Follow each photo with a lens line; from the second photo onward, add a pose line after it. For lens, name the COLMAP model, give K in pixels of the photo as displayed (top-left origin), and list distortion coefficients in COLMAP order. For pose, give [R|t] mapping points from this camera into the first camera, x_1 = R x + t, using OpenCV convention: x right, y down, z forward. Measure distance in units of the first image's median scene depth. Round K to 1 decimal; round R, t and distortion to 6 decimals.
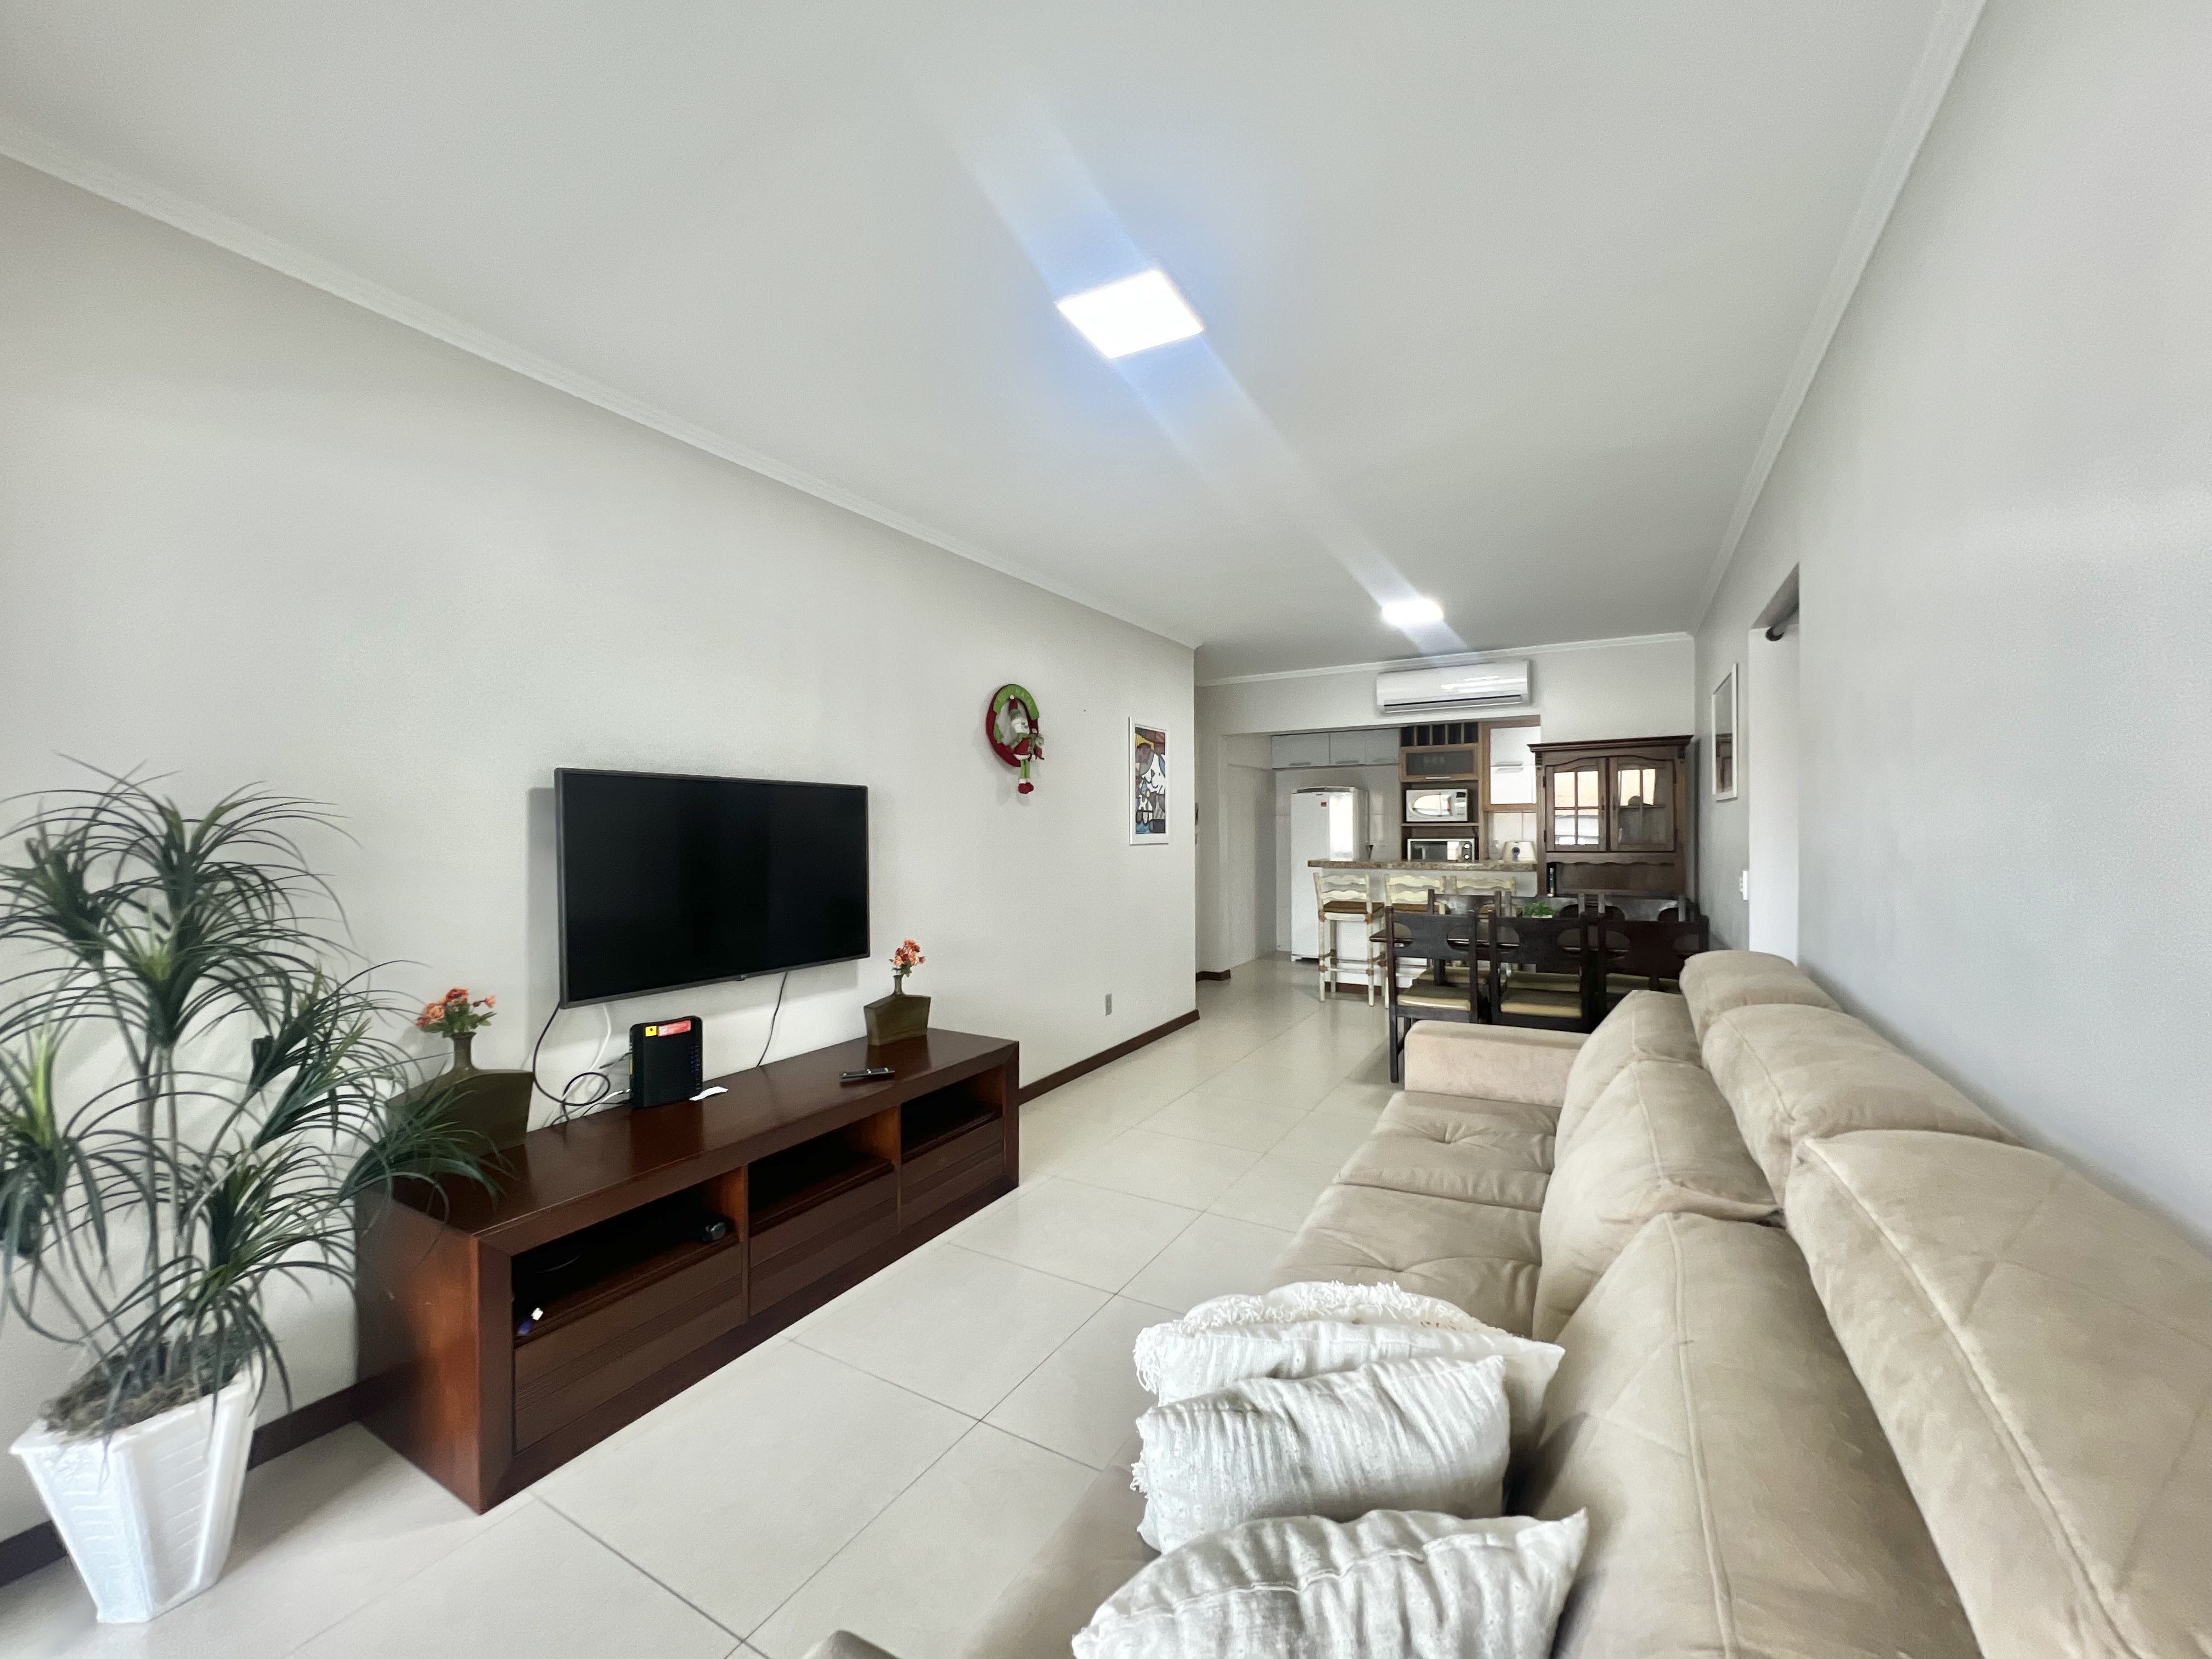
lens RADIAL K [[876.7, 0, 1106.1], [0, 876.7, 842.2], [0, 0, 1]] dist [0.000985, 0.000434]
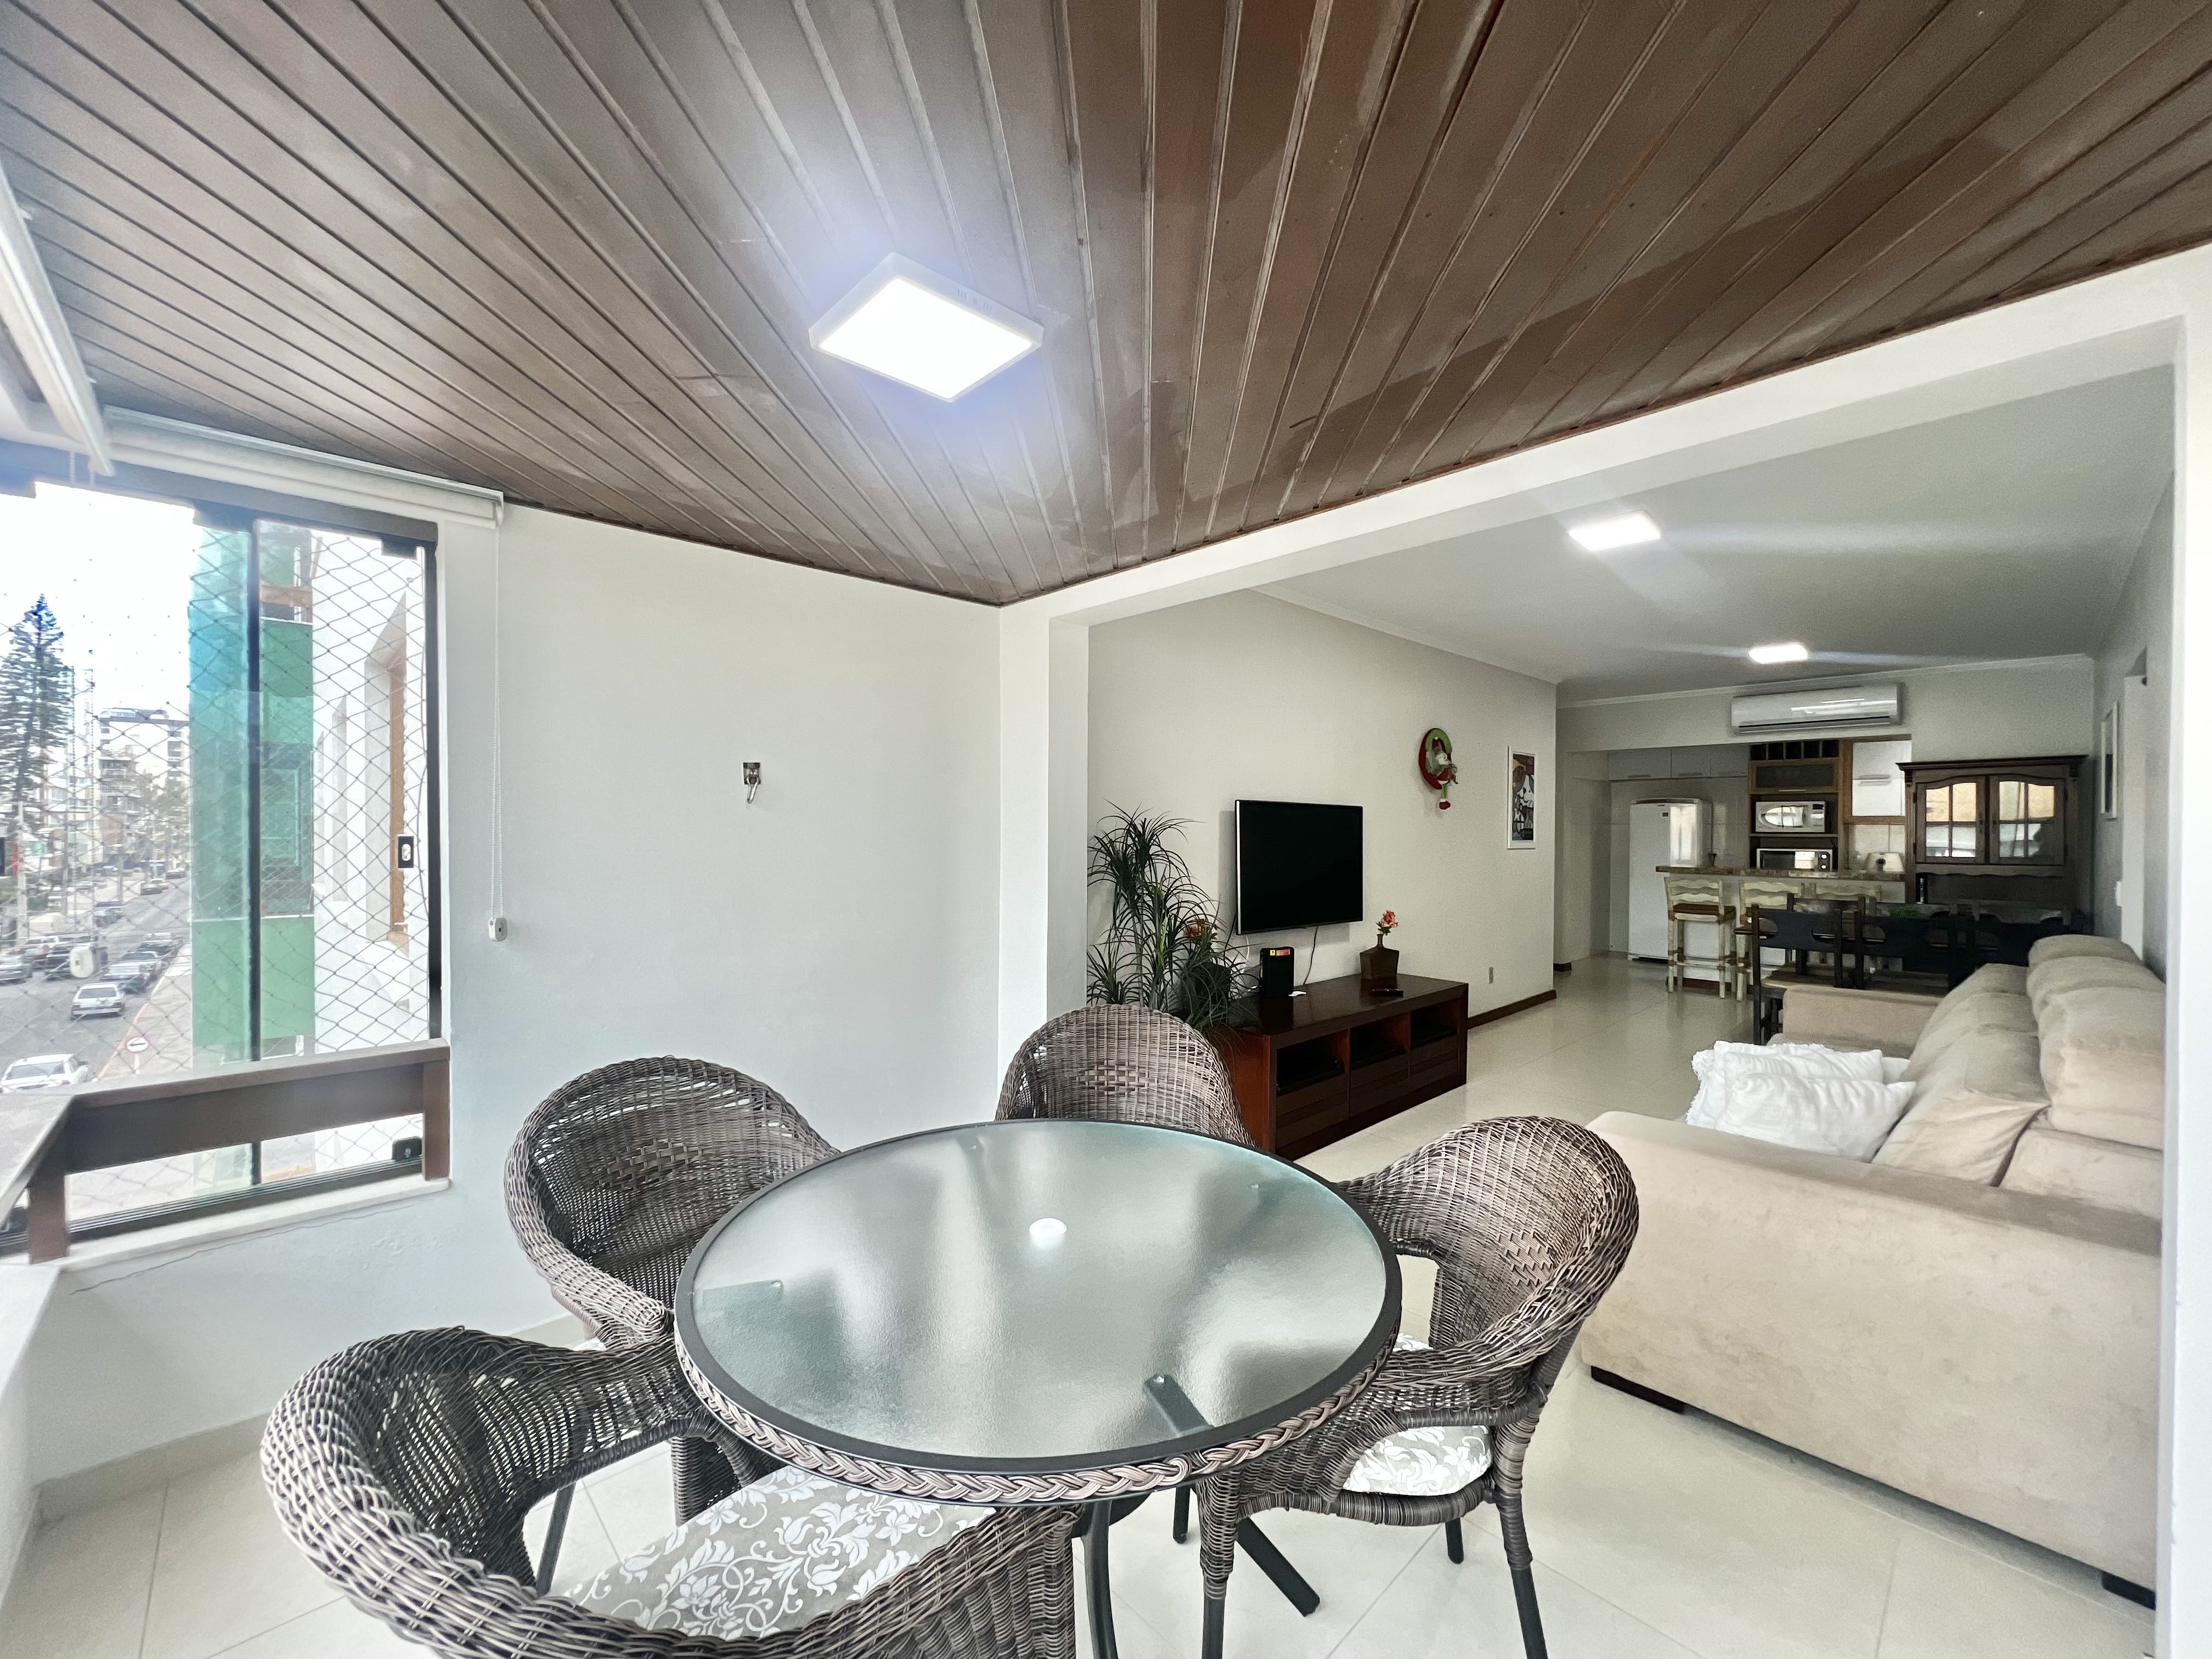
lens RADIAL K [[876.7, 0, 1113.3], [0, 876.7, 837.3], [0, 0, 1]] dist [0.000985, 0.000434]
pose [[0.961081, 0.015851, -0.275811, -0.147678], [-0.017600, 0.999838, -0.003866, 0.001162], [0.275705, 0.008569, 0.961204, -0.306545]]
